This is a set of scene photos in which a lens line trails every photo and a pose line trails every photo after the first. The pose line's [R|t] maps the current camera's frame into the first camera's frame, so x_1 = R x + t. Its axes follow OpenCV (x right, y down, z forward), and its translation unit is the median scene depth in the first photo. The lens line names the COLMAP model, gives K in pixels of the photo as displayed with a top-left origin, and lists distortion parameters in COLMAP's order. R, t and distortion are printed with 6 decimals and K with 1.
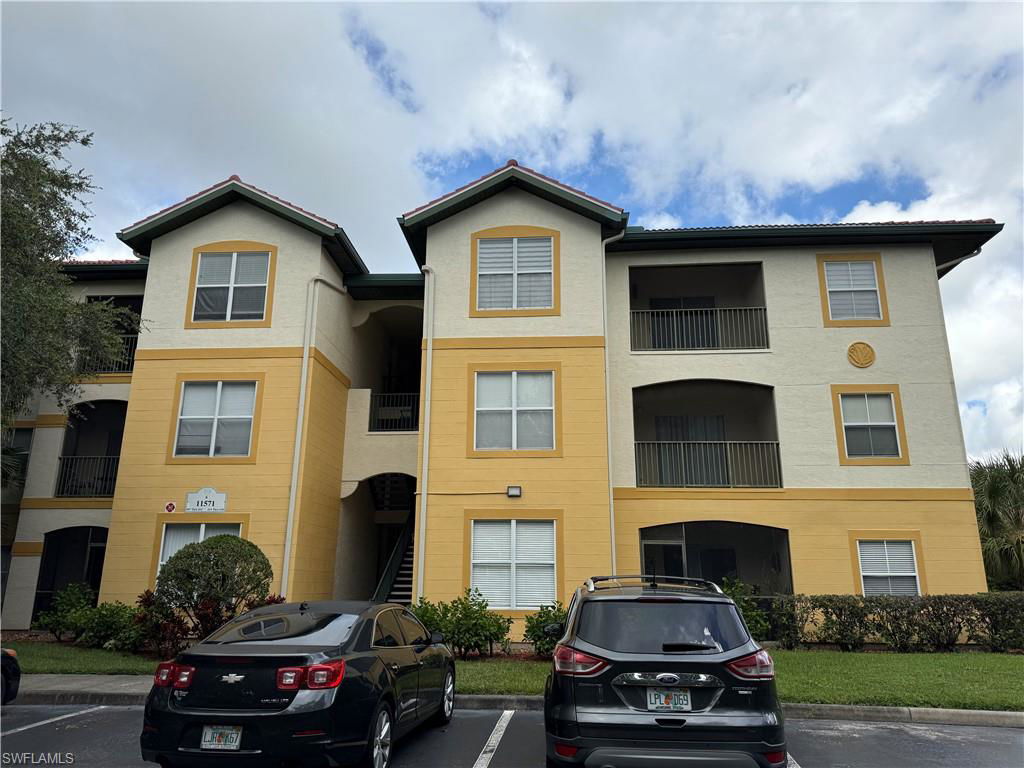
lens RADIAL K [[718.2, 0, 512.0], [0, 718.2, 384.0], [0, 0, 1]] dist [0.127125, -0.194268]
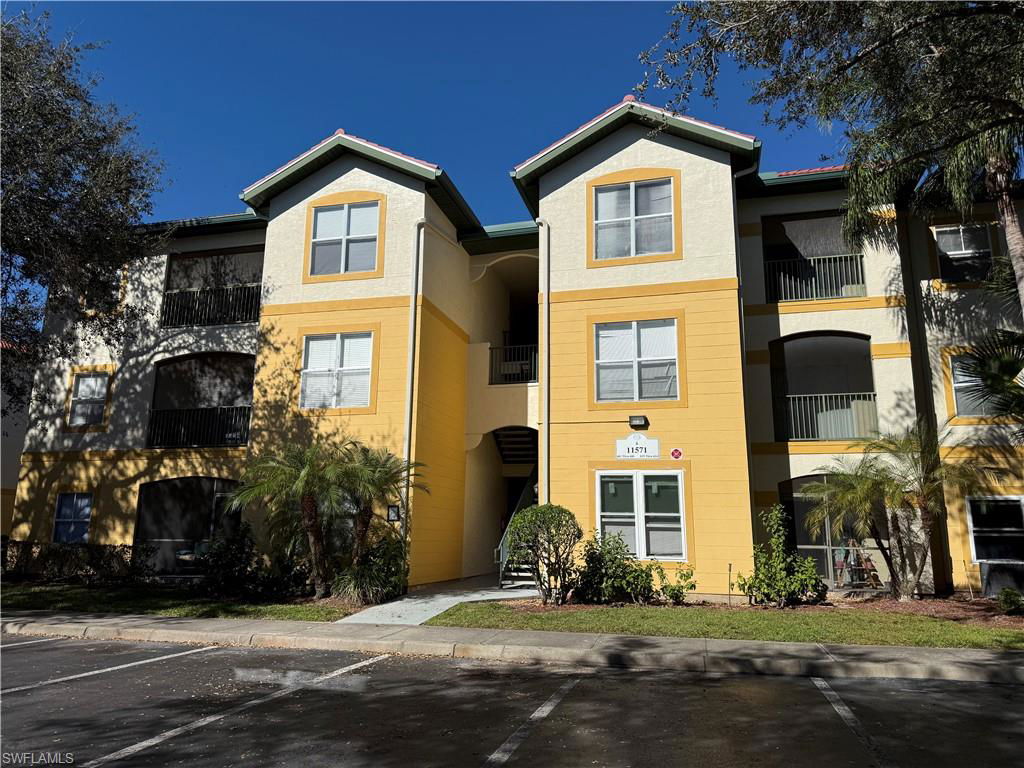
lens RADIAL K [[718.2, 0, 512.0], [0, 718.2, 384.0], [0, 0, 1]] dist [0.127125, -0.194268]
pose [[0.998558, -0.004649, -0.053490, -0.112595], [0.007877, 0.998149, 0.060303, 0.004337], [0.053111, -0.060638, 0.996746, 0.015150]]
